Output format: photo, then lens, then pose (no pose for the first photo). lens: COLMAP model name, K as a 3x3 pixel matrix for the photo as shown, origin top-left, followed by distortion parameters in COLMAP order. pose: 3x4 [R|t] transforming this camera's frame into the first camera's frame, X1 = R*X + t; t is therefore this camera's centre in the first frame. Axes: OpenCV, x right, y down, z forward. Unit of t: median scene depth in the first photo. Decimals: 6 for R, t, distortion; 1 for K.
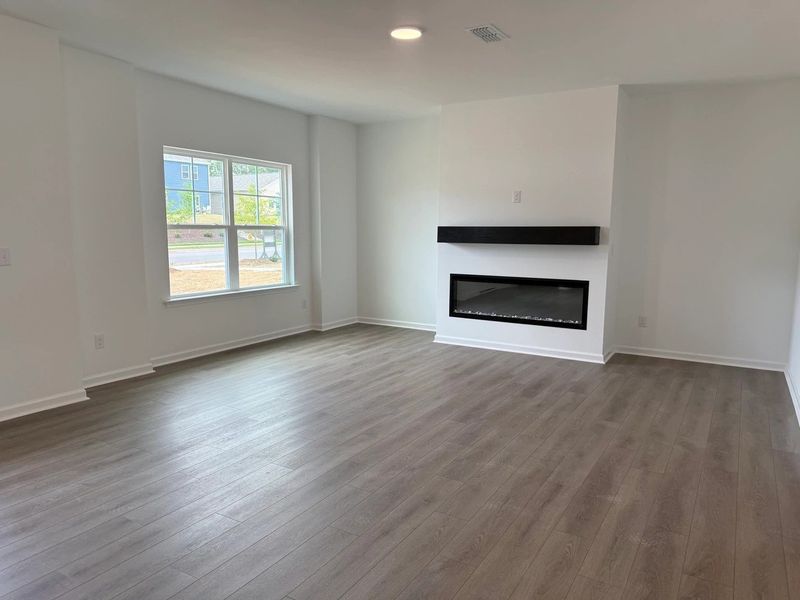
lens RADIAL K [[560.6, 0, 401.3], [0, 560.6, 303.2], [0, 0, 1]] dist [0.053091, -0.073138]
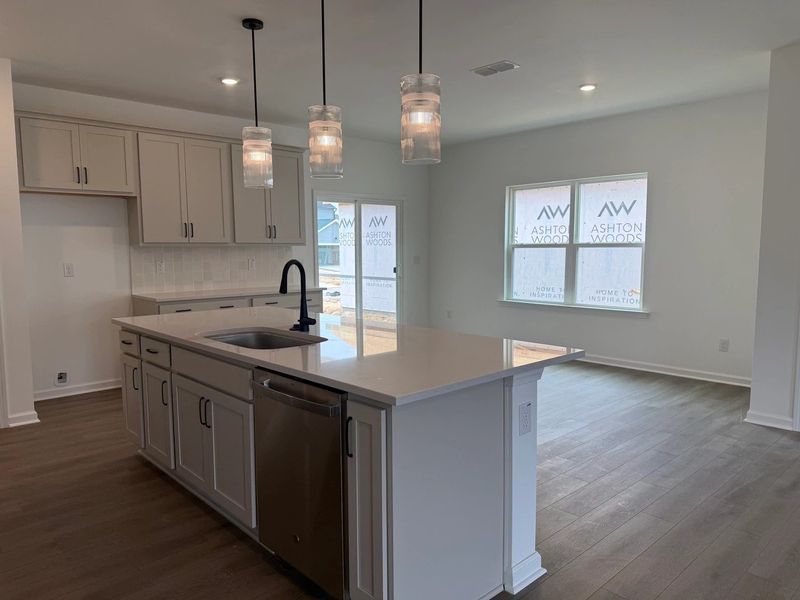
lens RADIAL K [[560.6, 0, 400.6], [0, 560.6, 302.0], [0, 0, 1]] dist [0.053091, -0.073138]
pose [[-0.259106, 0.094799, -0.961185, 0.884750], [-0.125039, 0.983504, 0.130707, -0.137702], [0.957721, 0.154053, -0.242979, 1.035783]]
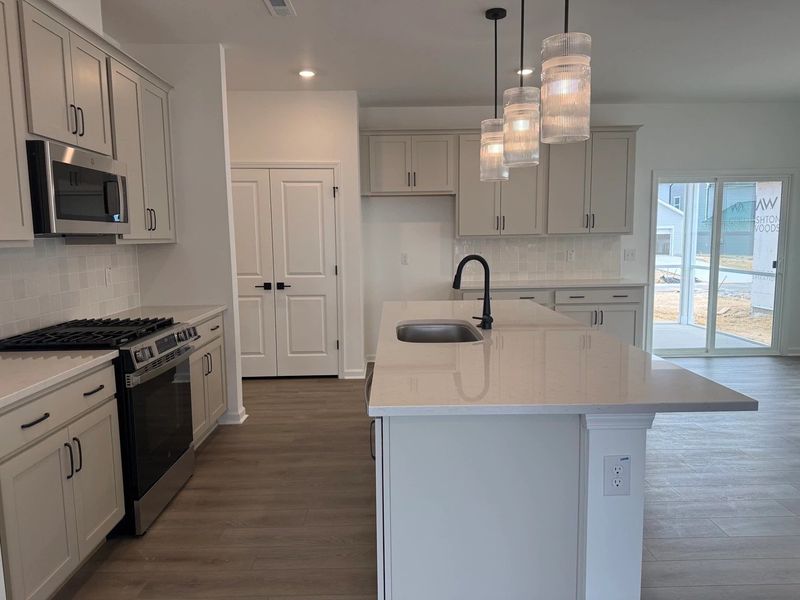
lens RADIAL K [[560.6, 0, 403.0], [0, 560.6, 303.2], [0, 0, 1]] dist [0.053091, -0.073138]
pose [[-0.843509, 0.071669, -0.532313, 0.737252], [-0.060274, 0.972167, 0.226401, -0.164003], [0.533723, 0.223056, -0.815712, 1.194584]]
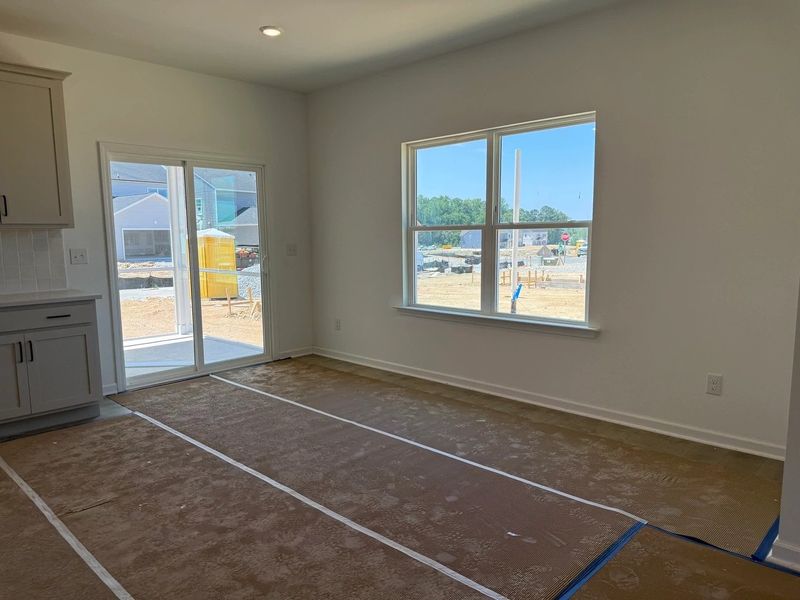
lens RADIAL K [[560.6, 0, 404.6], [0, 560.6, 303.8], [0, 0, 1]] dist [0.053091, -0.073138]
pose [[-0.202960, 0.120319, -0.971767, 0.470902], [-0.121910, 0.981596, 0.146997, -0.140905], [0.971569, 0.148303, -0.184556, 1.117410]]
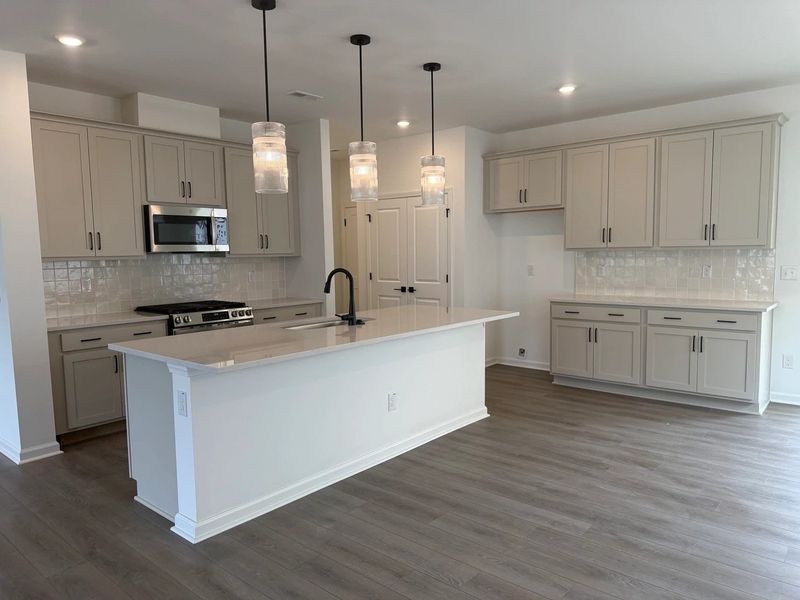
lens RADIAL K [[560.6, 0, 401.1], [0, 560.6, 301.7], [0, 0, 1]] dist [0.053091, -0.073138]
pose [[-0.987377, -0.001258, 0.158381, 0.245026], [0.034290, 0.974553, 0.221517, -0.201685], [-0.154629, 0.224152, -0.962209, 1.444833]]
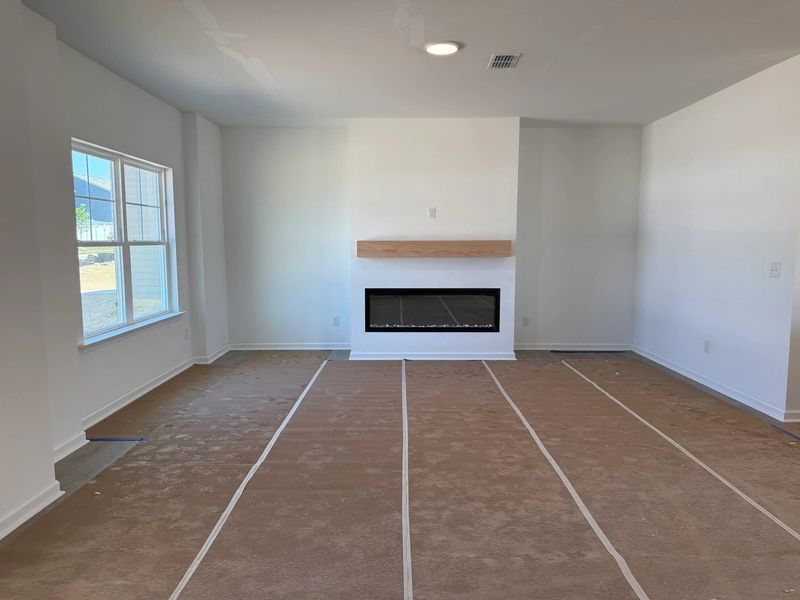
lens RADIAL K [[560.6, 0, 394.6], [0, 560.6, 302.2], [0, 0, 1]] dist [0.053091, -0.073138]
pose [[0.860639, -0.063966, 0.505182, -0.409564], [0.075902, 0.997111, -0.003055, -0.024304], [-0.503526, 0.040974, 0.863008, 0.141794]]
